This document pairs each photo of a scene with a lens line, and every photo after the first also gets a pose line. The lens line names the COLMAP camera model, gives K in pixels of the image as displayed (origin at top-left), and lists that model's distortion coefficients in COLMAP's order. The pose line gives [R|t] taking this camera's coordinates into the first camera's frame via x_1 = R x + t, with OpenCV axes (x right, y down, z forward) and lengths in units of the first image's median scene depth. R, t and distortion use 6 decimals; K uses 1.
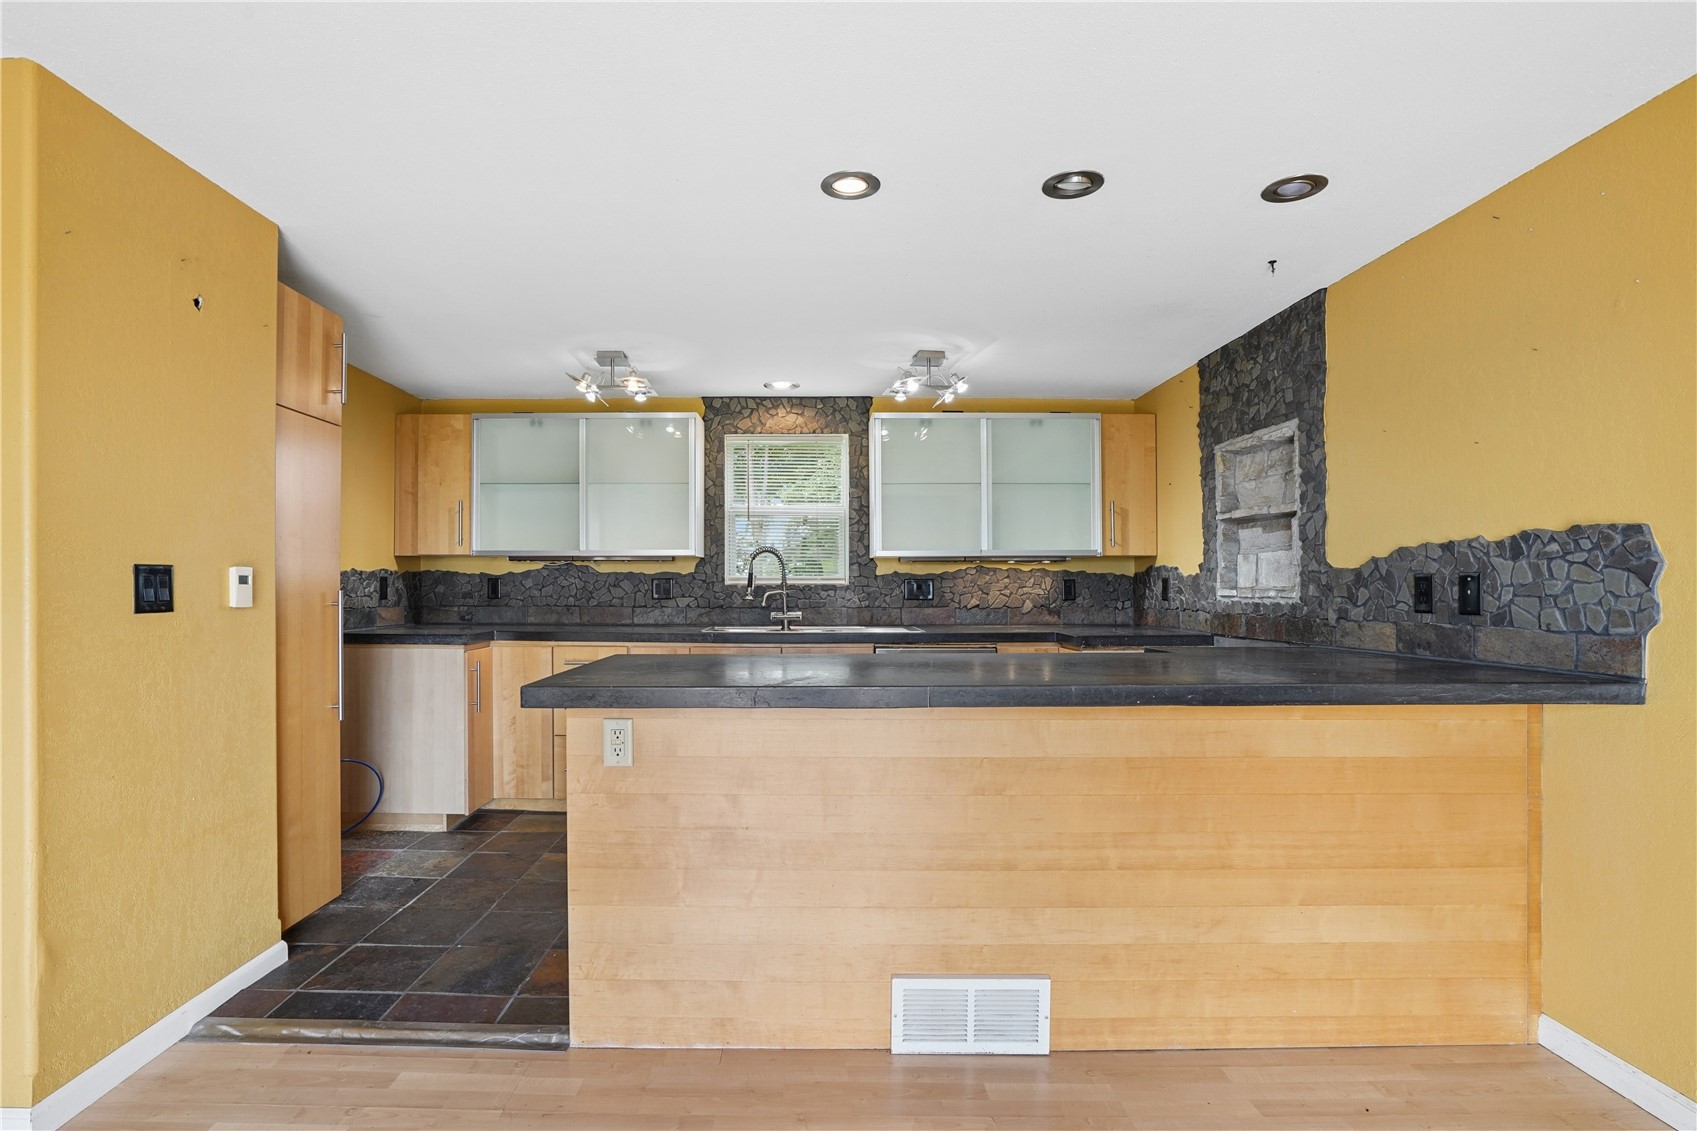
lens RADIAL K [[835.1, 0, 796.3], [0, 835.1, 583.5], [0, 0, 1]] dist [-0.054036, 0.021594]
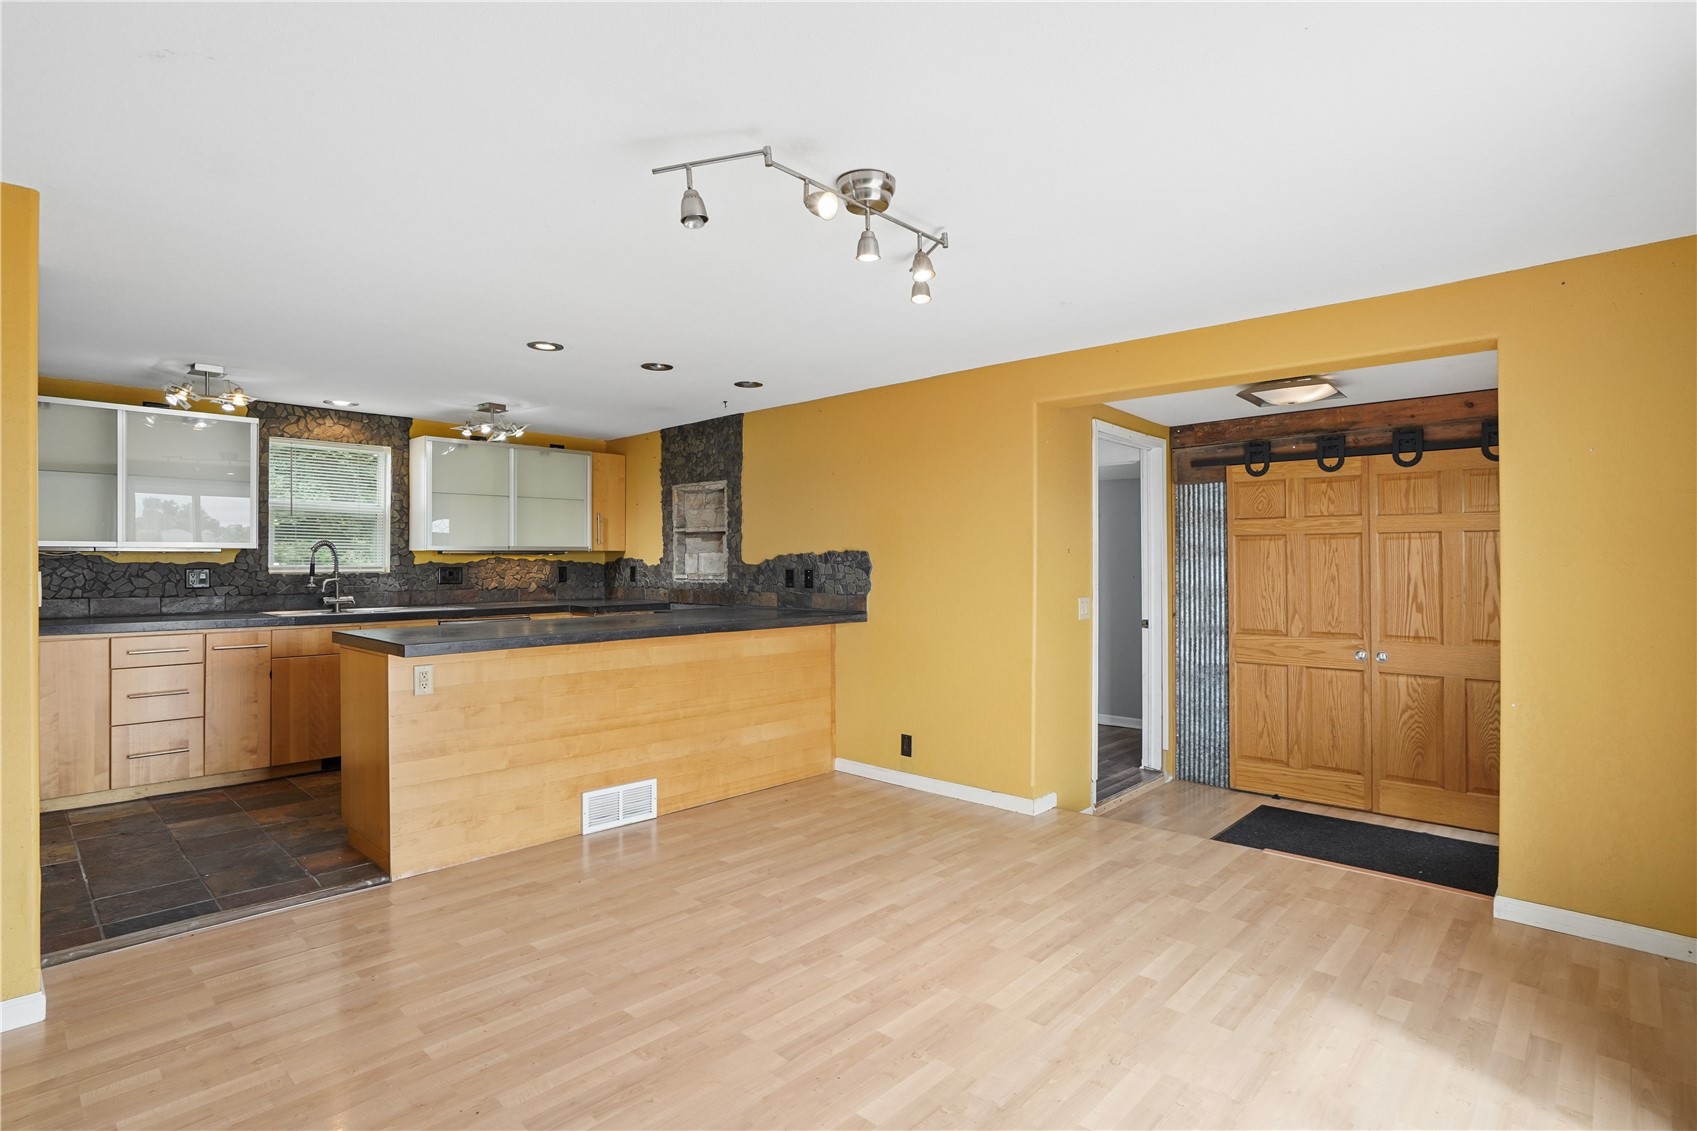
lens RADIAL K [[851.2, 0, 868.3], [0, 851.2, 552.9], [0, 0, 1]] dist [-0.051151, 0.027512]
pose [[0.672116, 0.005031, 0.740429, -0.403187], [-0.001270, 0.999983, -0.005642, -0.022666], [-0.740445, 0.002852, 0.672111, -0.348972]]
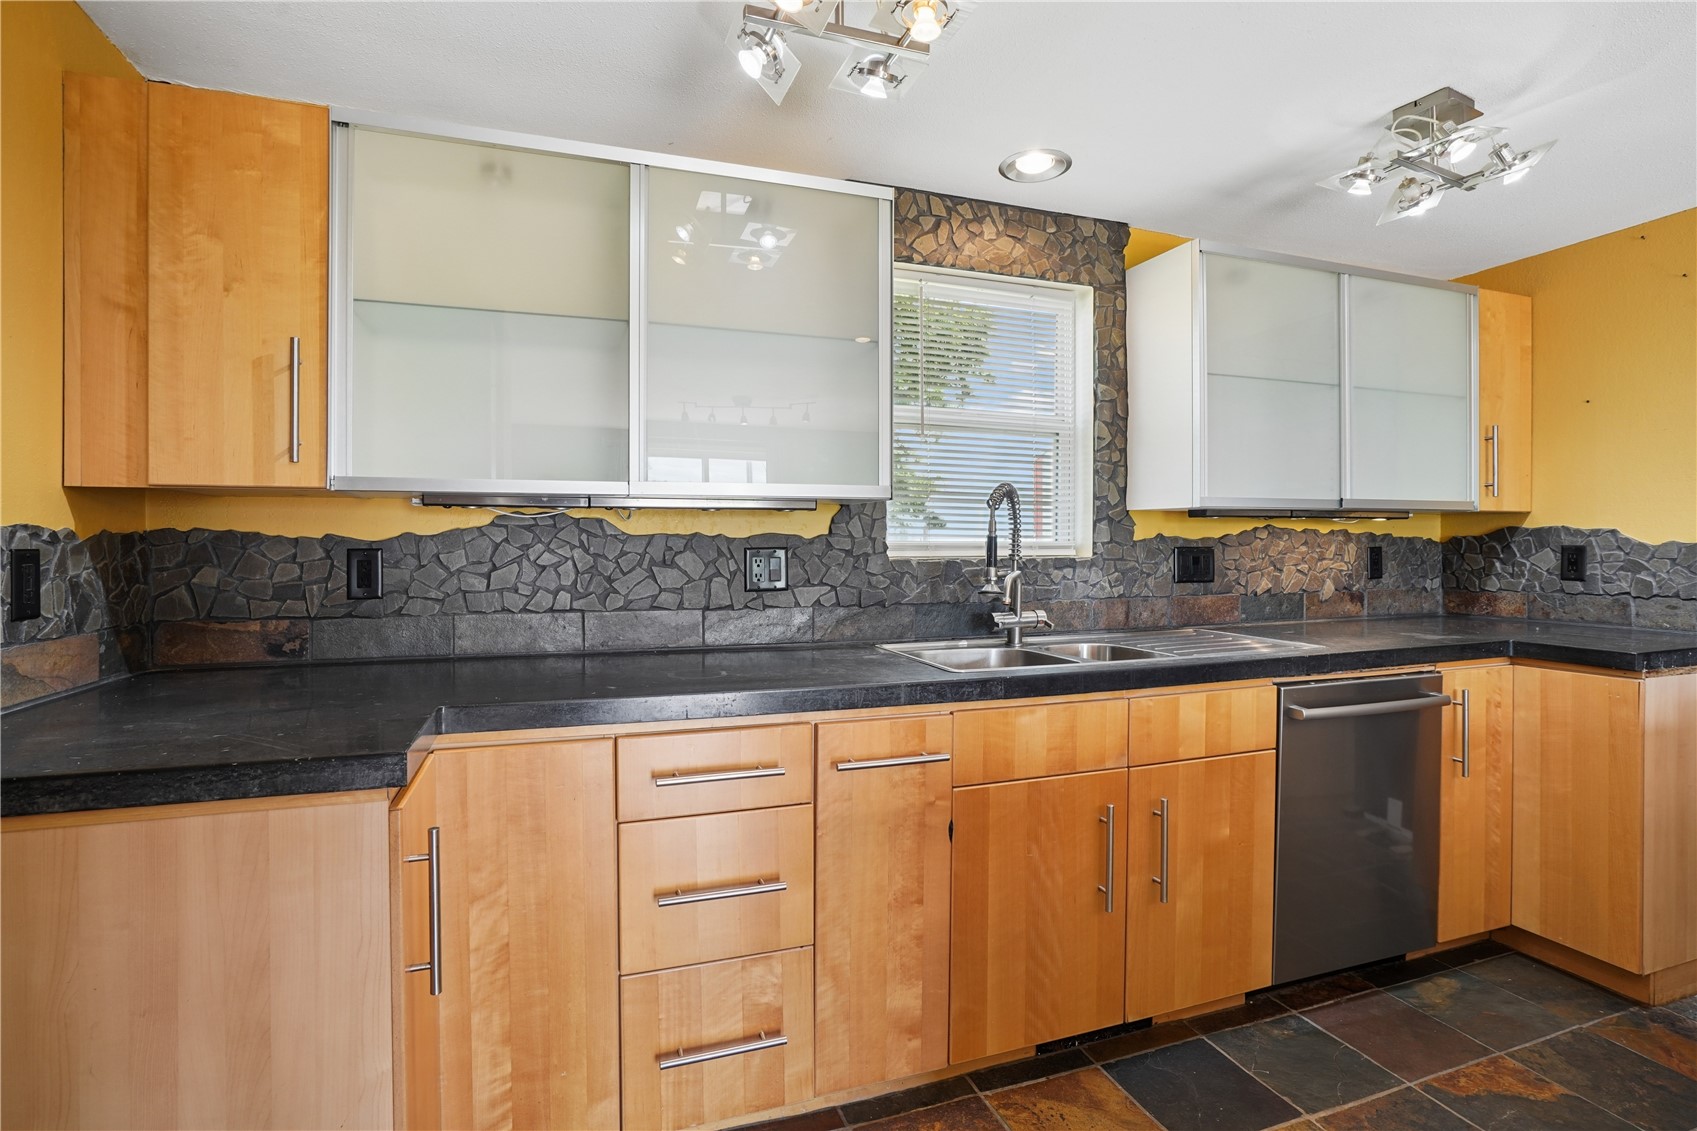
lens RADIAL K [[824.2, 0, 846.4], [0, 824.2, 545.3], [0, 0, 1]] dist [-0.044110, 0.018859]
pose [[0.938620, -0.003032, 0.344940, -0.307105], [0.000264, 0.999967, 0.008074, -0.012181], [-0.344953, -0.007487, 0.938590, 0.594173]]
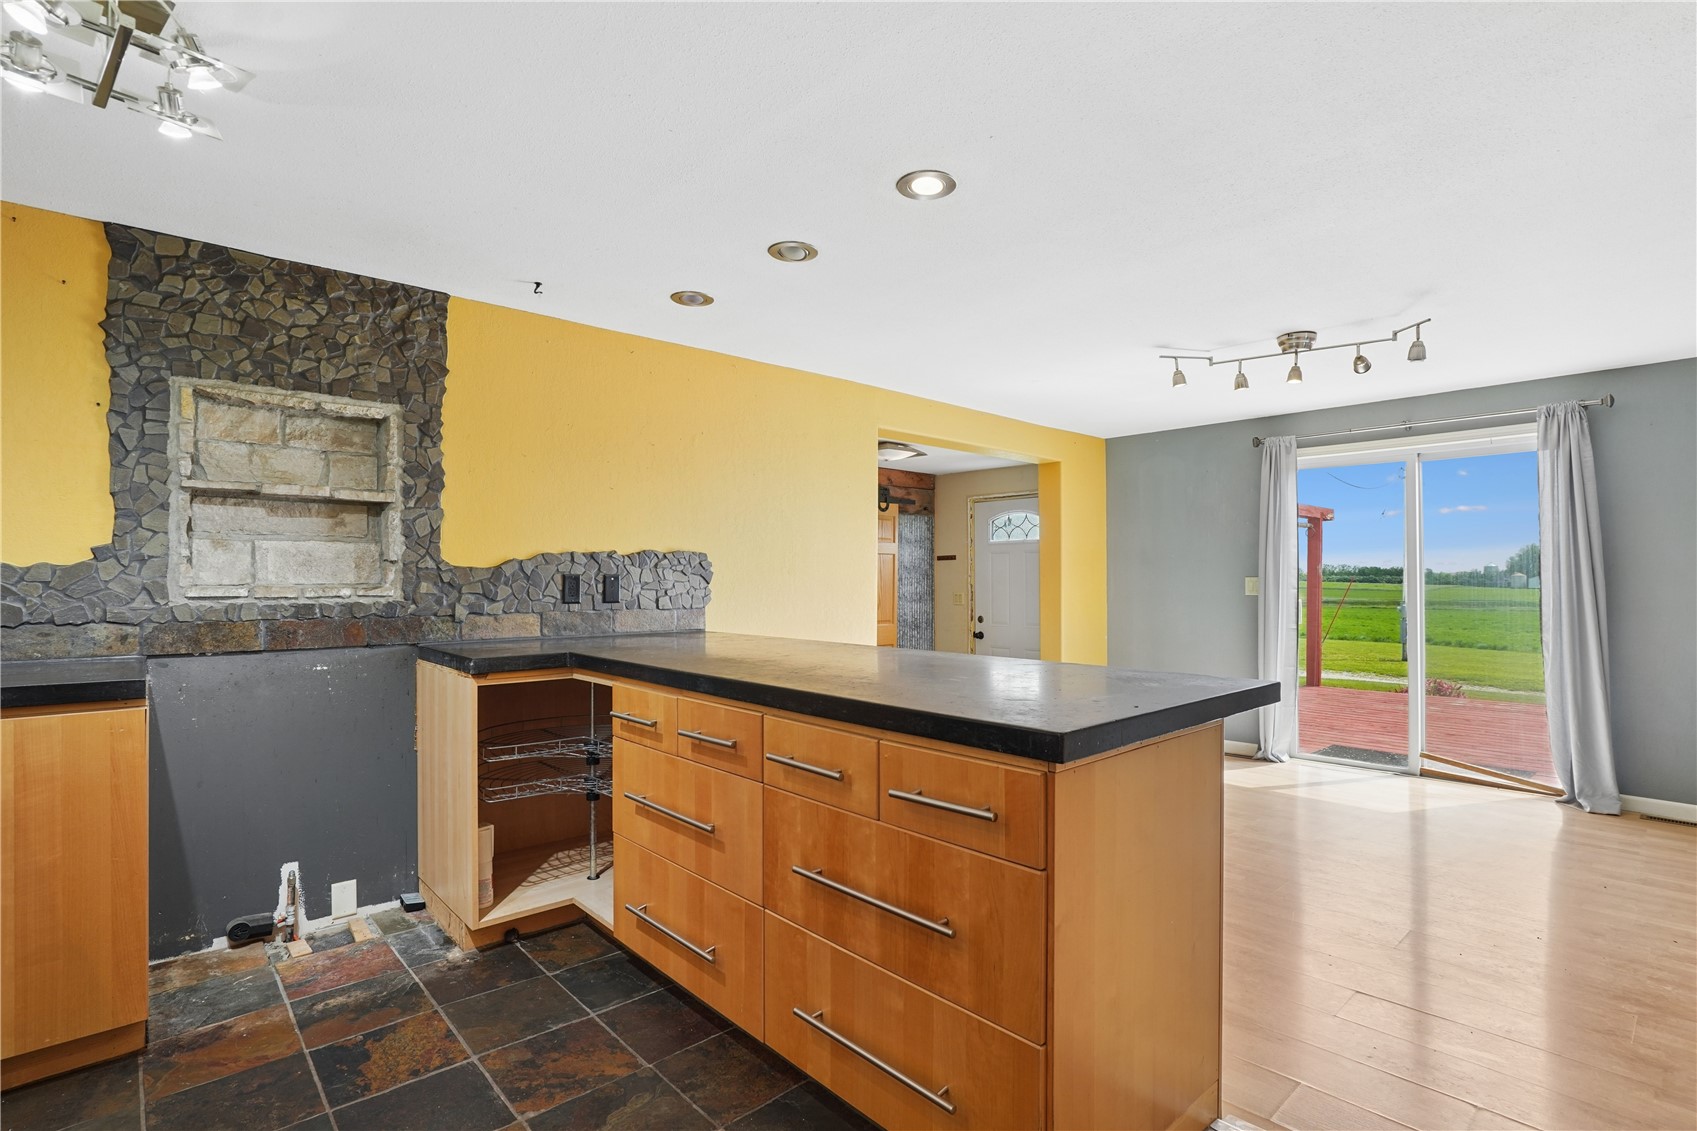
lens RADIAL K [[803.7, 0, 848.5], [0, 803.7, 565.5], [0, 0, 1]] dist [-0.019994, 0.001497]
pose [[-0.676827, 0.010861, 0.736062, -0.295747], [-0.006518, 0.999764, -0.020745, -0.001306], [-0.736113, -0.018838, -0.676596, 0.890724]]
